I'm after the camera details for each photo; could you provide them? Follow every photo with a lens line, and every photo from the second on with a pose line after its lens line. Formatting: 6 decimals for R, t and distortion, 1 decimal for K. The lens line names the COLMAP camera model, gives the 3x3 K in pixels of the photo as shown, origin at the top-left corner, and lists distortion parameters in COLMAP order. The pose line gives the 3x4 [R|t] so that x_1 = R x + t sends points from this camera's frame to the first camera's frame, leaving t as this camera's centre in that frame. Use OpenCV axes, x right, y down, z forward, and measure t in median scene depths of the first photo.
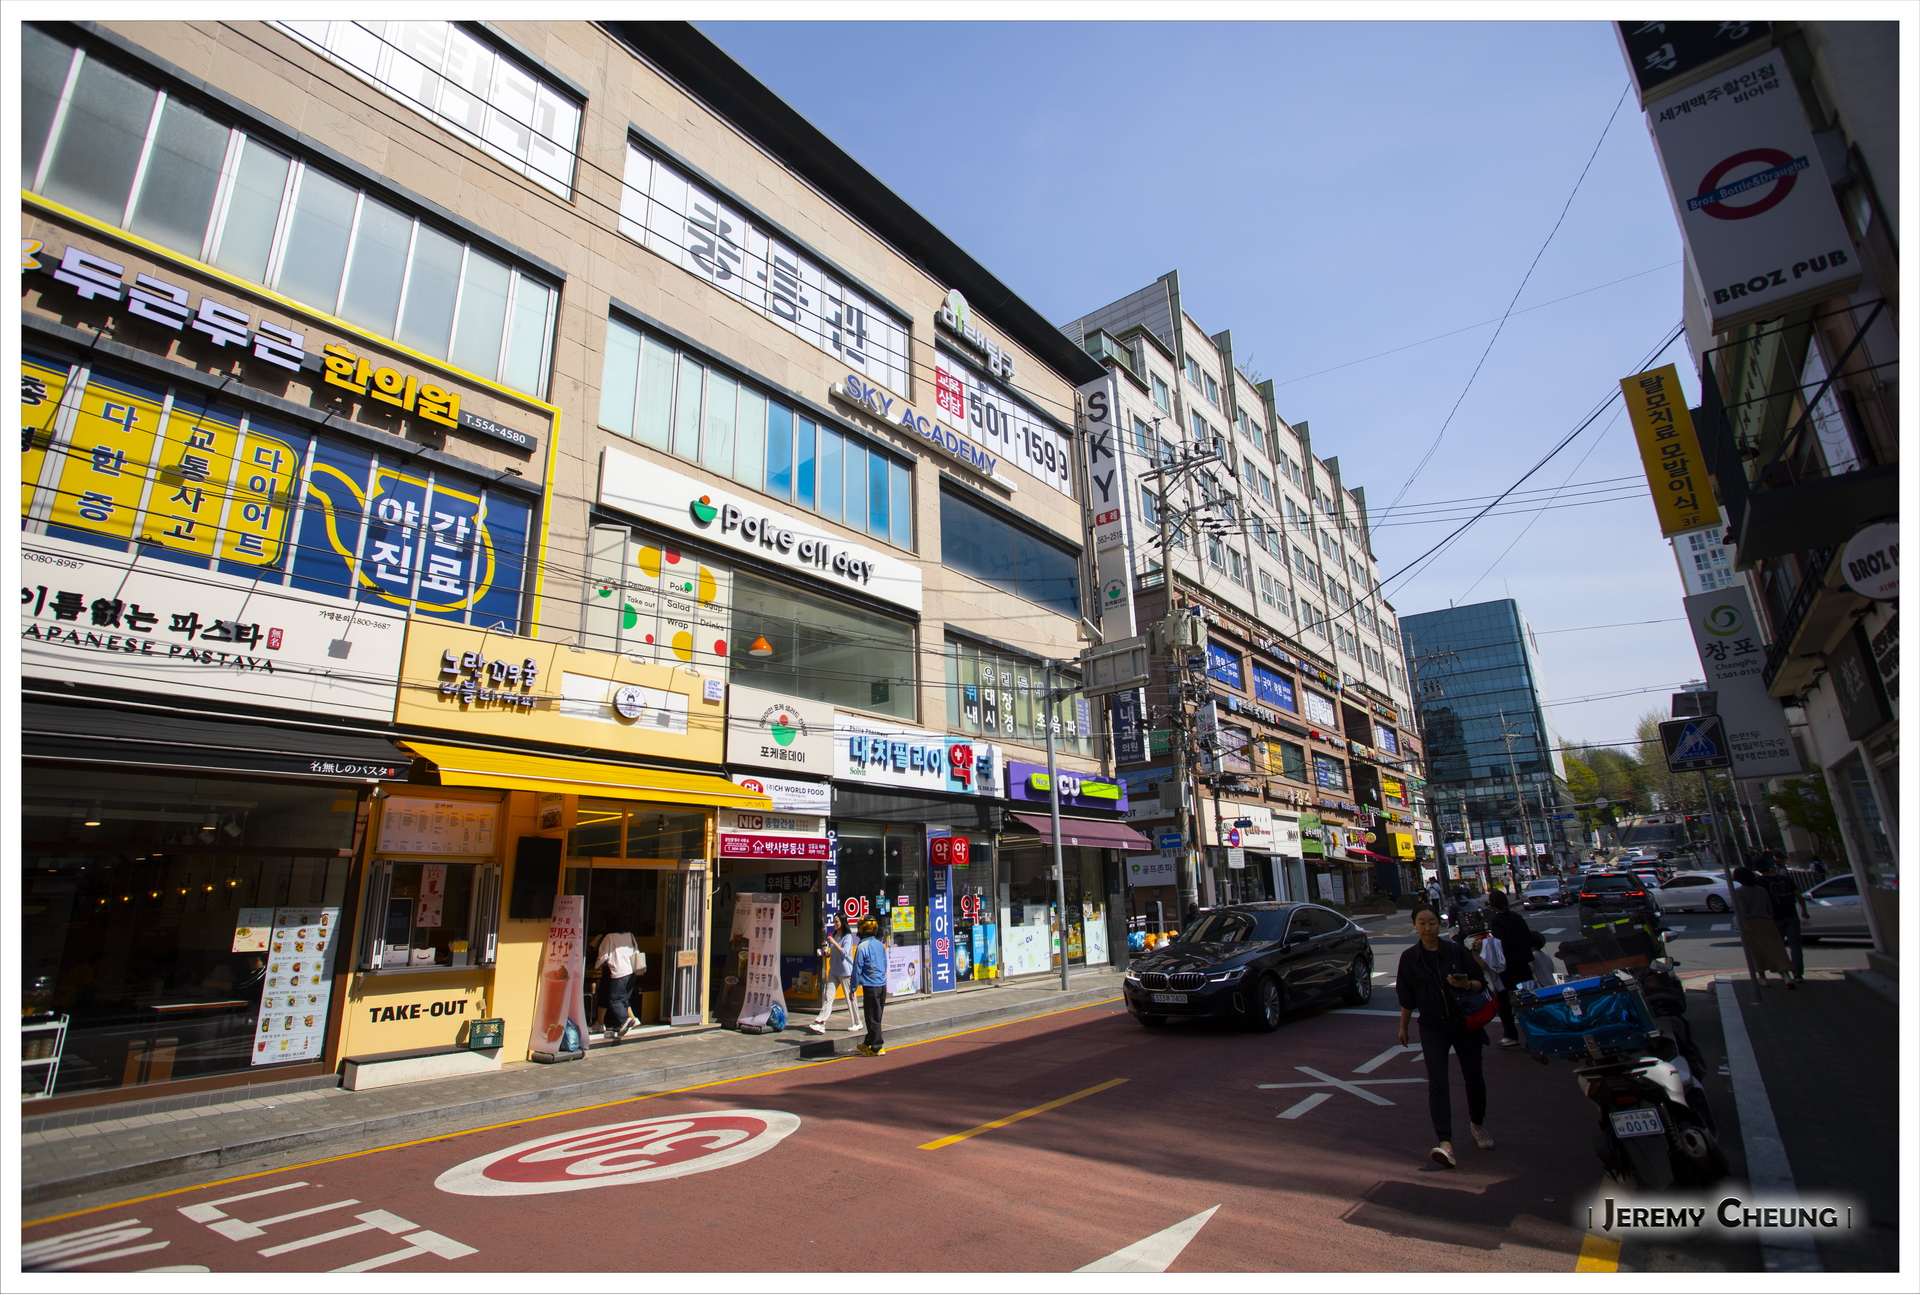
lens RADIAL K [[925.7, 0, 957.4], [0, 925.7, 647.5], [0, 0, 1]] dist [0.003737, 0.000917]
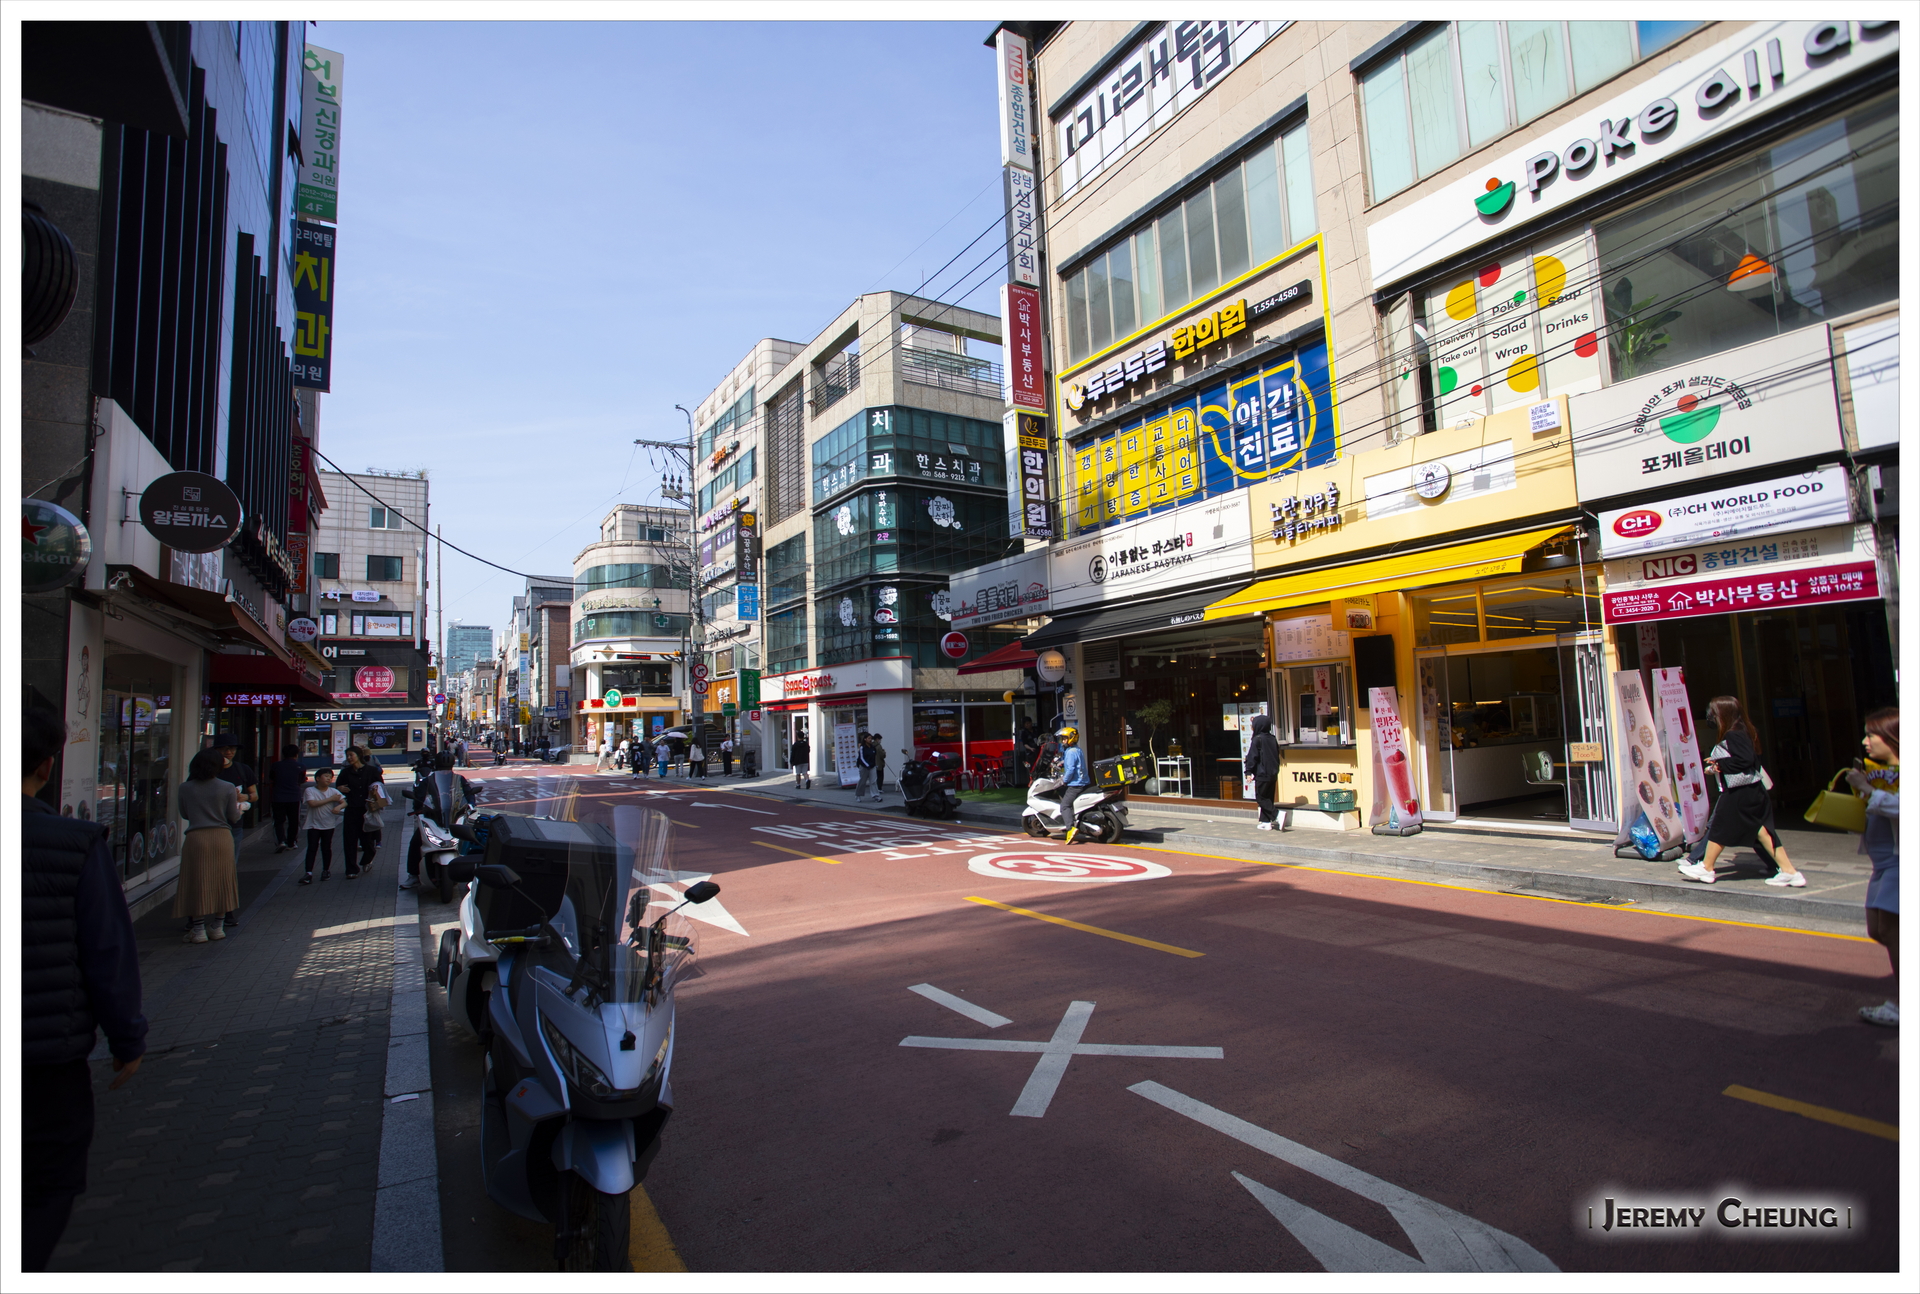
lens RADIAL K [[925.7, 0, 955.8], [0, 925.7, 637.1], [0, 0, 1]] dist [0.003737, 0.000917]
pose [[-0.304194, -0.056507, -0.950933, 0.739347], [0.305368, 0.939776, -0.153528, 0.227143], [0.902339, -0.337087, -0.268619, 0.863548]]
